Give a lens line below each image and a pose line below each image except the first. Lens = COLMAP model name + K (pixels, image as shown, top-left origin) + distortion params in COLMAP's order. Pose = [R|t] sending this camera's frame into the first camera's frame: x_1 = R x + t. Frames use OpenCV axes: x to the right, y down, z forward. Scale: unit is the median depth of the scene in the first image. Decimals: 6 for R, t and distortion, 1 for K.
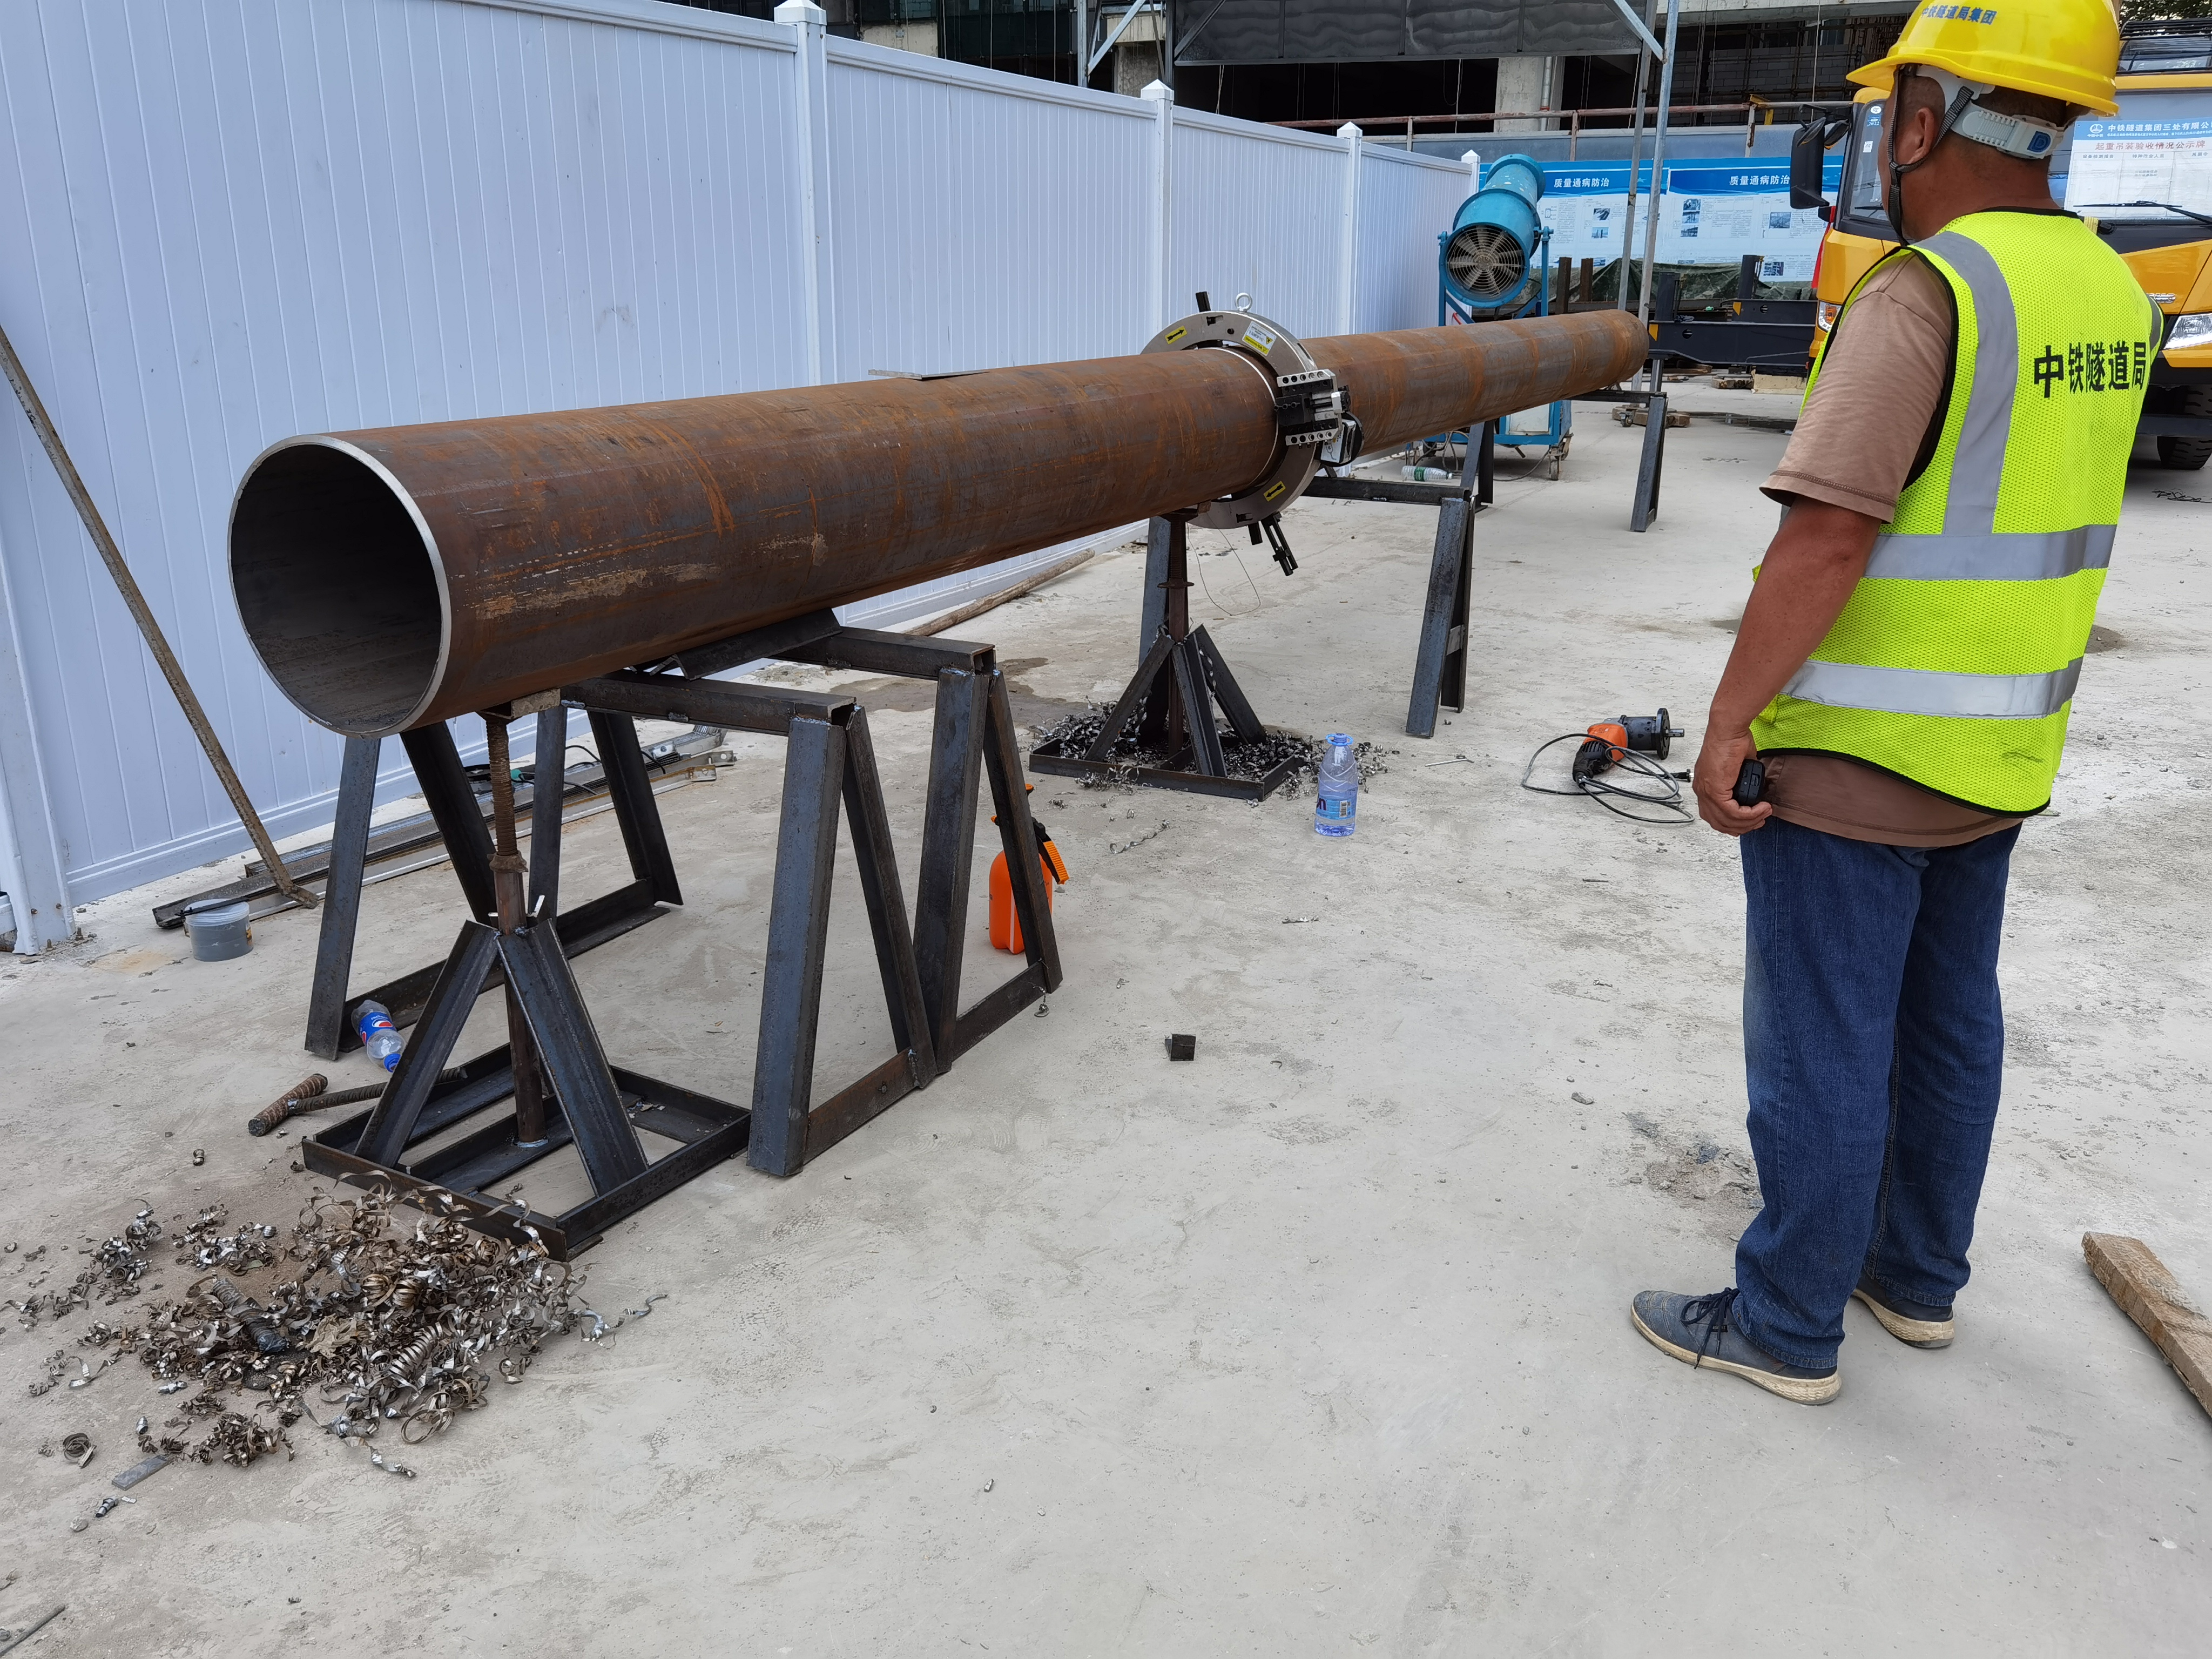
lens RADIAL K [[1781.8, 0, 1102.6], [0, 1781.8, 822.3], [0, 0, 1]] dist [0.023605, -0.024244]
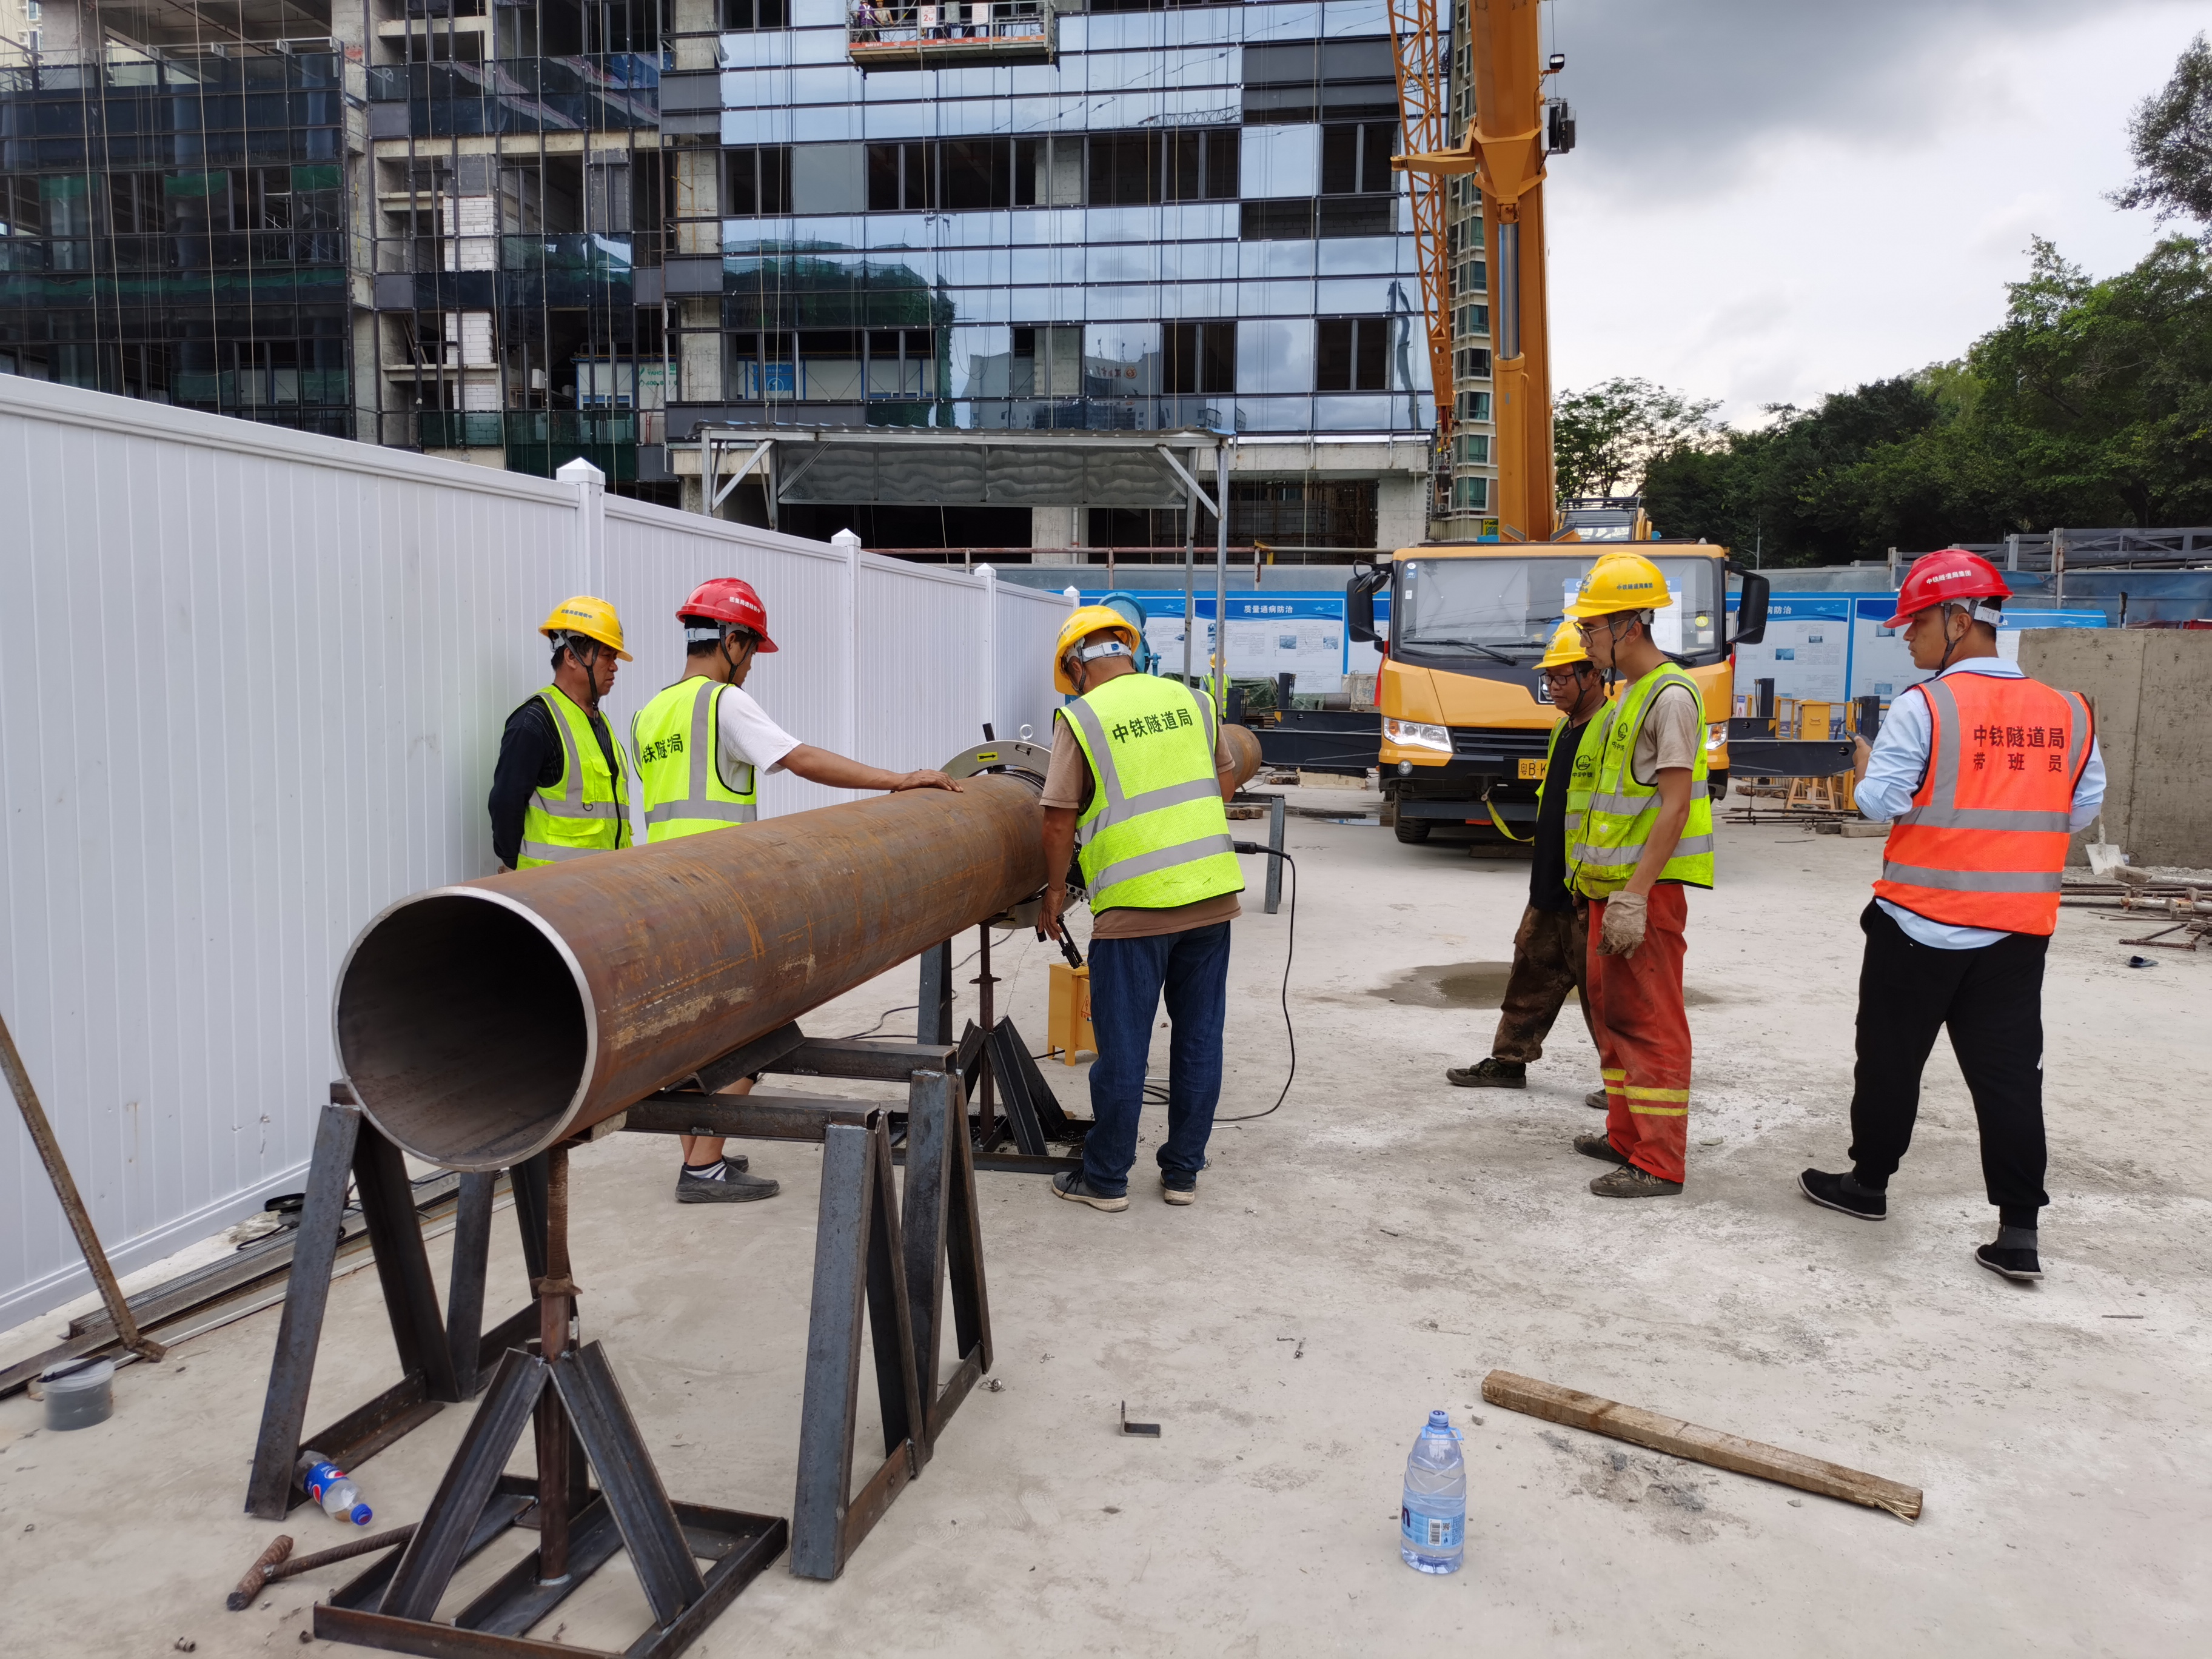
lens RADIAL K [[1718.3, 0, 1108.7], [0, 1718.3, 840.3], [0, 0, 1]] dist [0.032672, -0.014038]
pose [[0.967113, -0.017441, 0.253750, -0.200039], [0.068580, 0.978578, -0.194116, -0.009858], [-0.244929, 0.205134, 0.947592, -0.049365]]
